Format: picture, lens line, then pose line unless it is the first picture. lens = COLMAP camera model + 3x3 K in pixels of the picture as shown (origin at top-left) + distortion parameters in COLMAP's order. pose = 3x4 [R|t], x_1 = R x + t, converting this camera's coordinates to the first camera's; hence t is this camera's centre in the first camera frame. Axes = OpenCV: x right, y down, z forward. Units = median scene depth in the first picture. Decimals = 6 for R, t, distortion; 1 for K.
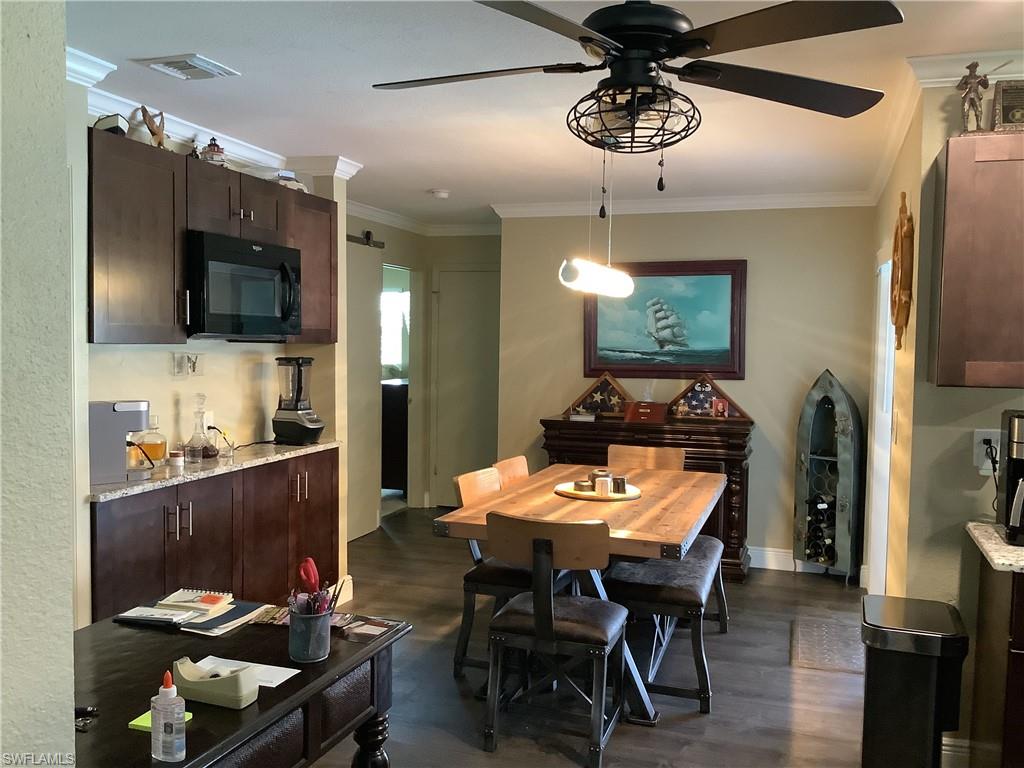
lens RADIAL K [[929.1, 0, 507.8], [0, 929.1, 389.9], [0, 0, 1]] dist [0.105049, -0.200023]
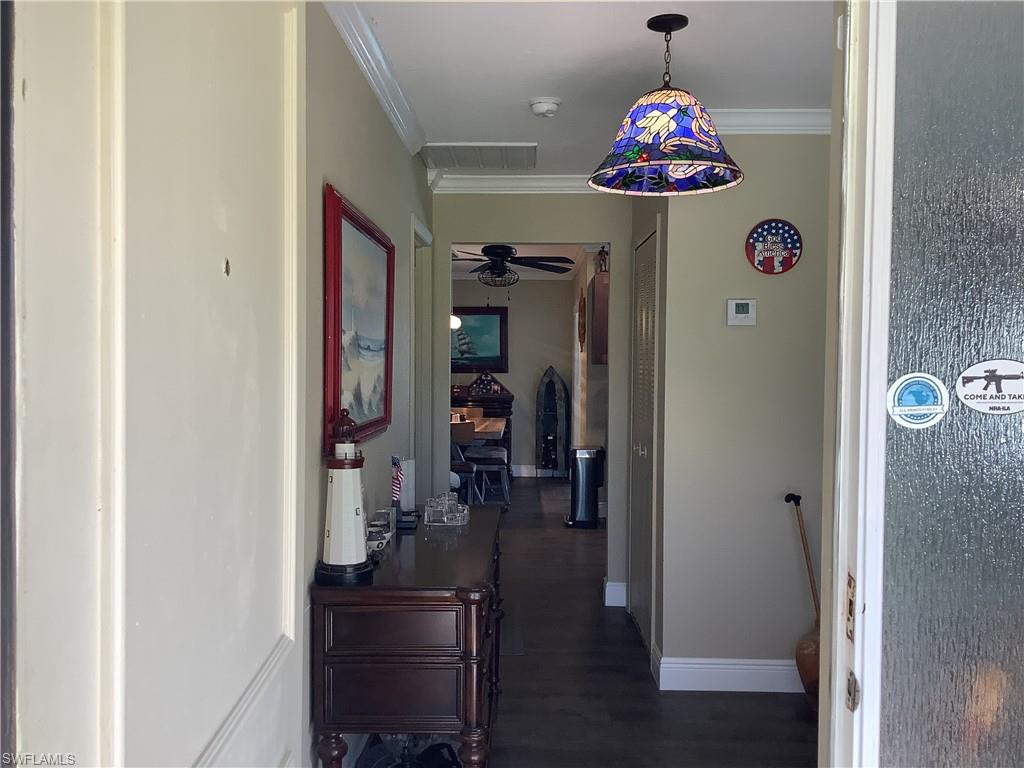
lens RADIAL K [[929.1, 0, 507.8], [0, 929.1, 389.9], [0, 0, 1]] dist [0.105049, -0.200023]
pose [[0.956459, -0.018806, 0.291259, -0.274551], [0.024530, 0.999571, -0.016014, 0.051632], [-0.290833, 0.022462, 0.956510, -0.727176]]
